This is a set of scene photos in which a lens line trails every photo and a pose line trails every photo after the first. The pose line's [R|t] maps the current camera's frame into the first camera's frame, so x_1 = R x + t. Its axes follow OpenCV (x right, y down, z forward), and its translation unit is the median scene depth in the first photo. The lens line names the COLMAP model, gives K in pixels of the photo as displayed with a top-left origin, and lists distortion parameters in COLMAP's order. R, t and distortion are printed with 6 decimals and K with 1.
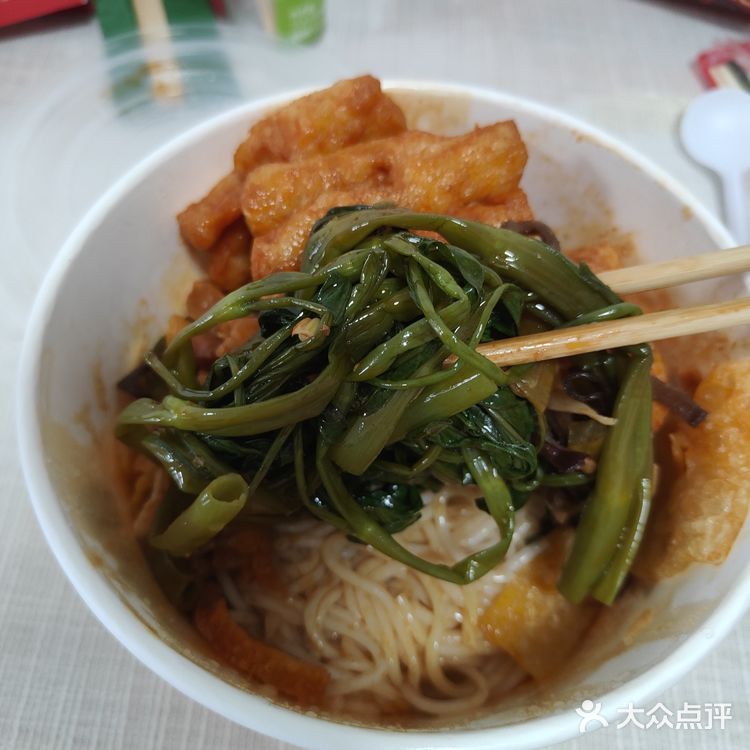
lens RADIAL K [[704.4, 0, 371.1], [0, 704.4, 375.7], [0, 0, 1]] dist [-0.050071, 0.013520]
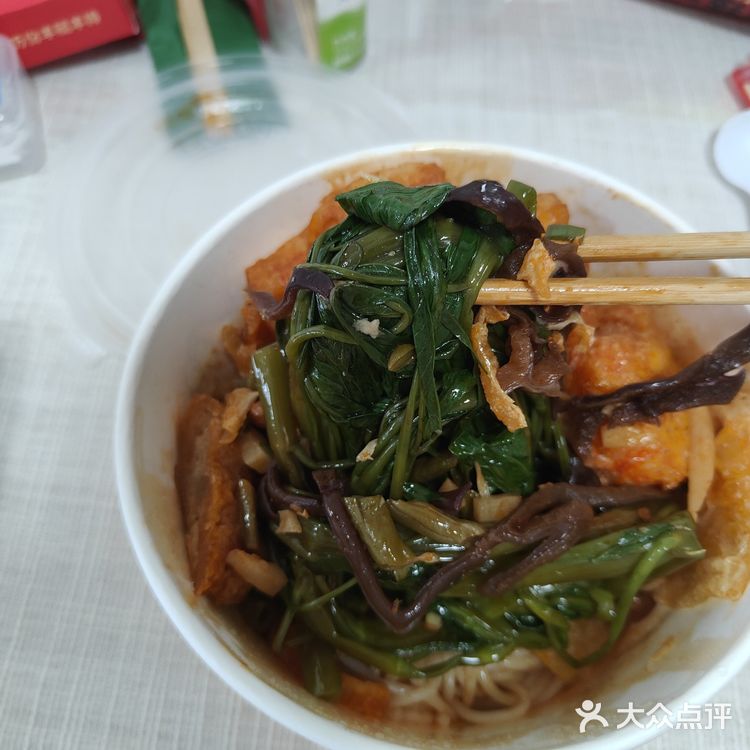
lens RADIAL K [[704.4, 0, 371.1], [0, 704.4, 375.7], [0, 0, 1]] dist [-0.050071, 0.013520]
pose [[0.999148, -0.005065, -0.040969, -0.030657], [0.007060, 0.998789, 0.048688, -0.114819], [0.040672, -0.048935, 0.997973, -0.094465]]
